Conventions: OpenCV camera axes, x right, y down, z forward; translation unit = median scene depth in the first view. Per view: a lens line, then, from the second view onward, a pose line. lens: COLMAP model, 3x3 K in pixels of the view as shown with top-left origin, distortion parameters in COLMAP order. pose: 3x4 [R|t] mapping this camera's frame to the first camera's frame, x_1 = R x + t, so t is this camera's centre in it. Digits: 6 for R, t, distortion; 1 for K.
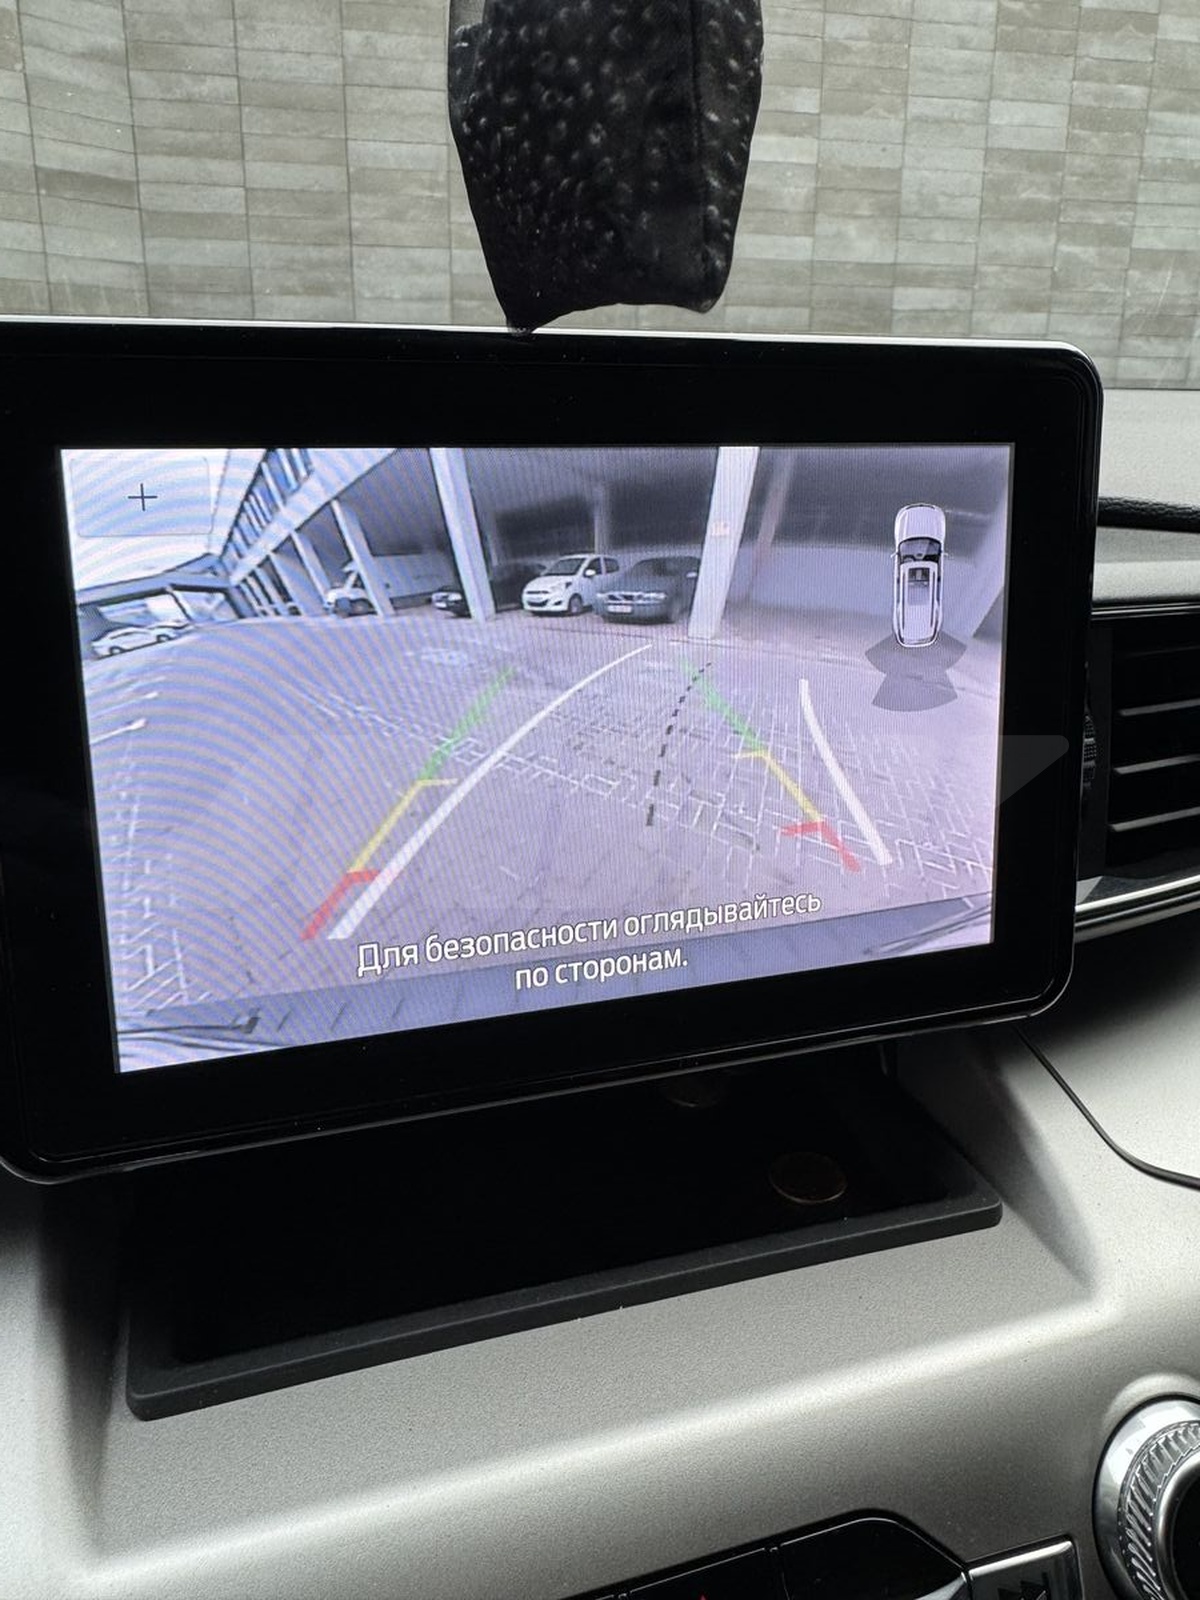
lens RADIAL K [[1134.3, 0, 610.9], [0, 1134.3, 703.9], [0, 0, 1]] dist [0.009889, -0.018018]
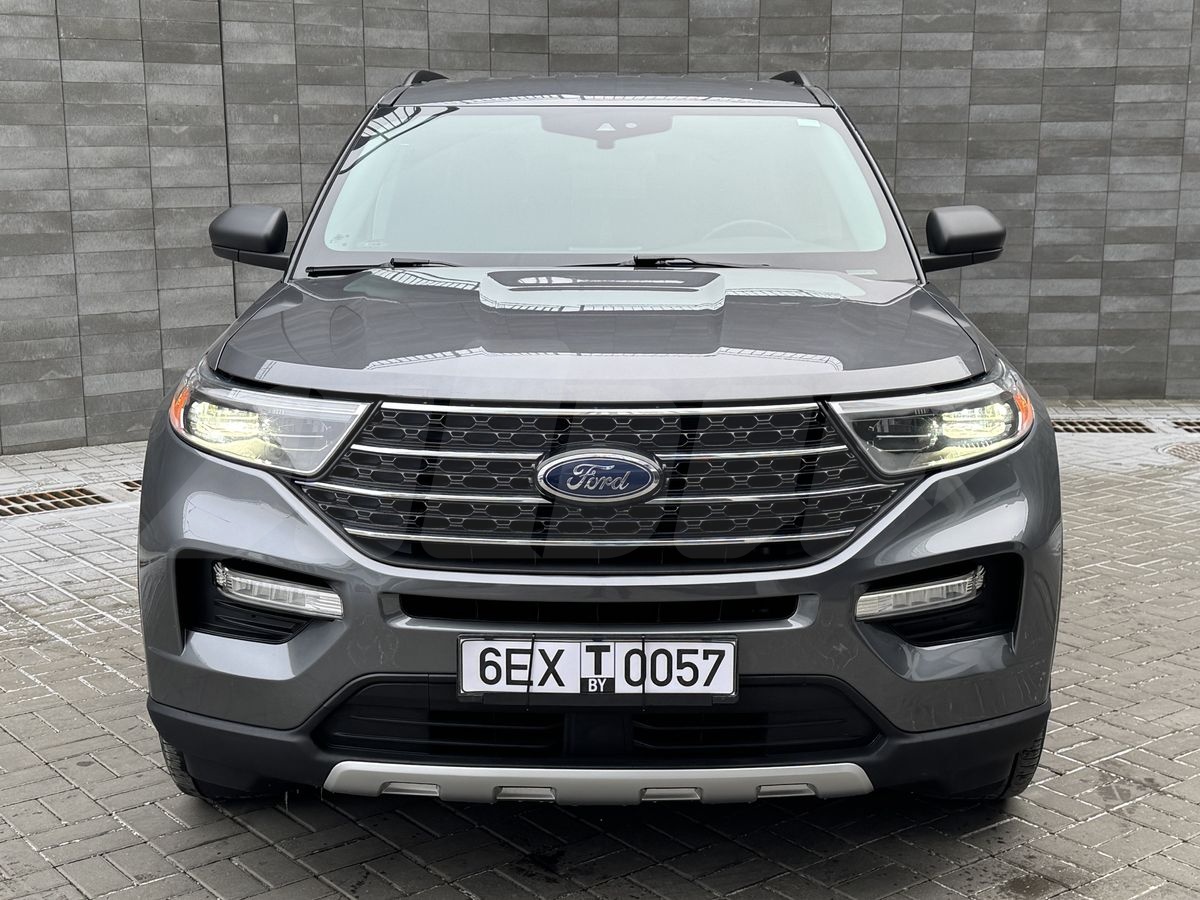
lens RADIAL K [[1641.6, 0, 607.8], [0, 1641.6, 451.5], [0, 0, 1]] dist [0.114552, 0.000000]
pose [[0.969001, 0.043680, -0.243166, 0.187573], [-0.057246, 0.997157, -0.049005, 0.165763], [0.240334, 0.061406, 0.968746, -0.948466]]
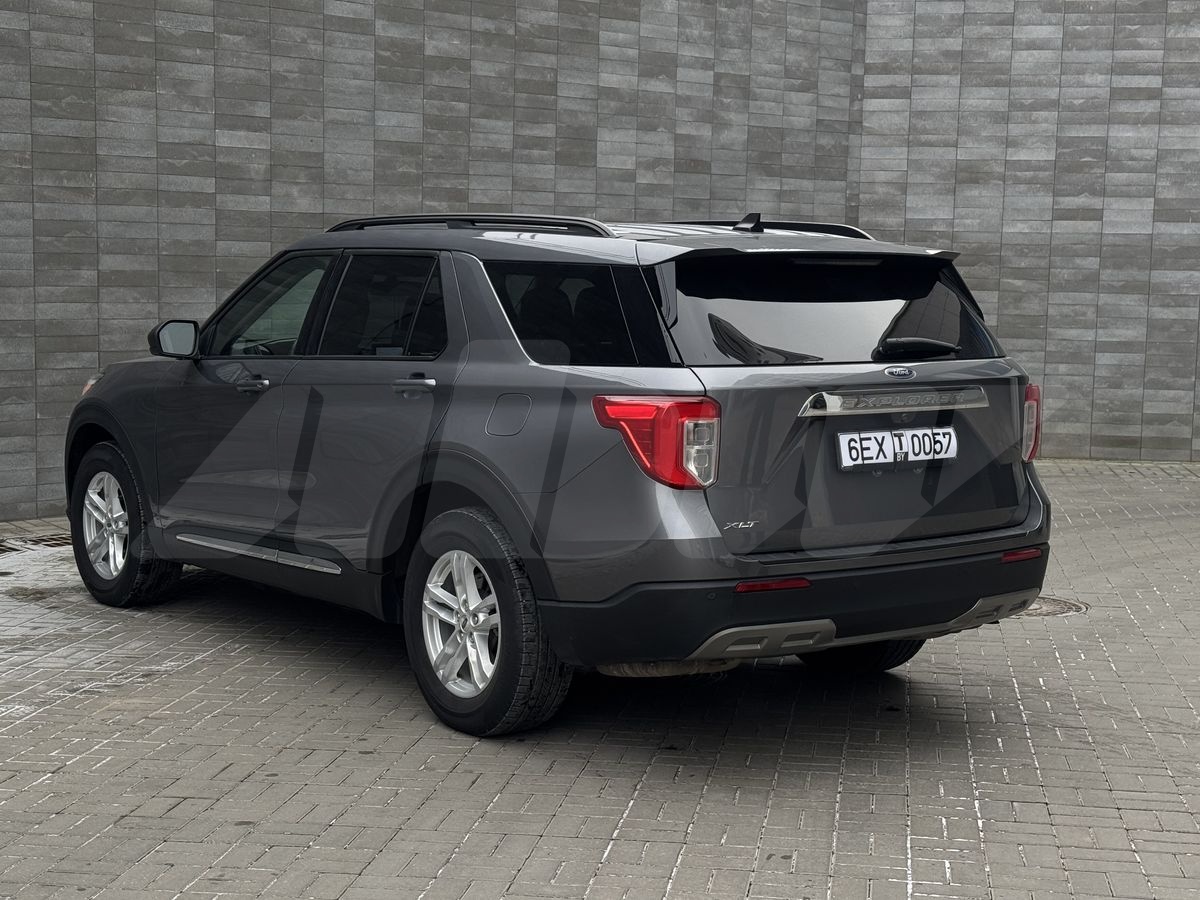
lens RADIAL K [[1902.3, 0, 600.4], [0, 1902.3, 444.7], [0, 0, 1]] dist [0.121792, 0.000000]
pose [[0.878867, -0.036420, 0.475674, -0.669550], [0.105760, 0.987146, -0.119823, 0.260113], [-0.465196, 0.155616, 0.871422, -1.371642]]
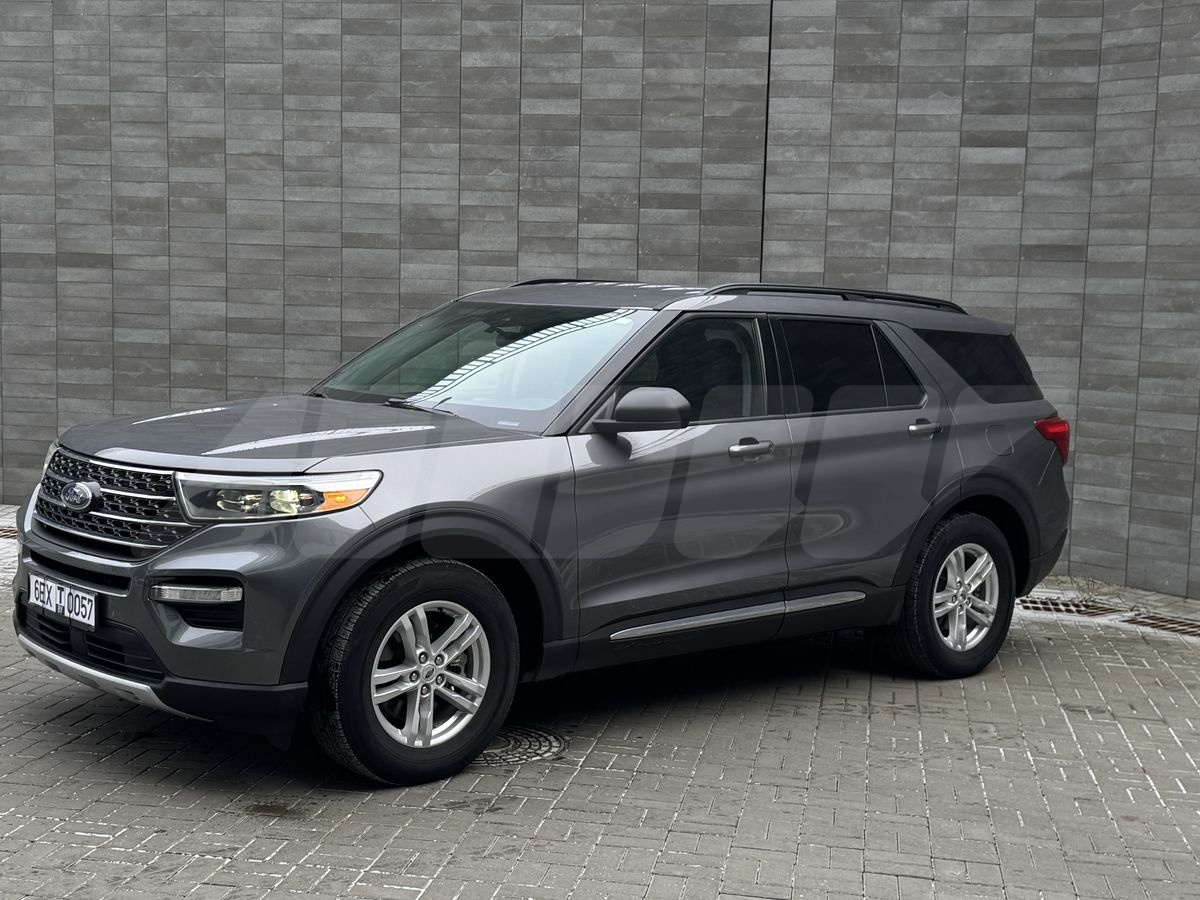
lens RADIAL K [[1641.6, 0, 607.2], [0, 1641.6, 457.7], [0, 0, 1]] dist [0.114552, 0.000000]
pose [[0.474849, 0.096392, -0.874773, 1.238732], [-0.247418, 0.968516, -0.027583, 0.057750], [0.844573, 0.229532, 0.483748, -0.588292]]
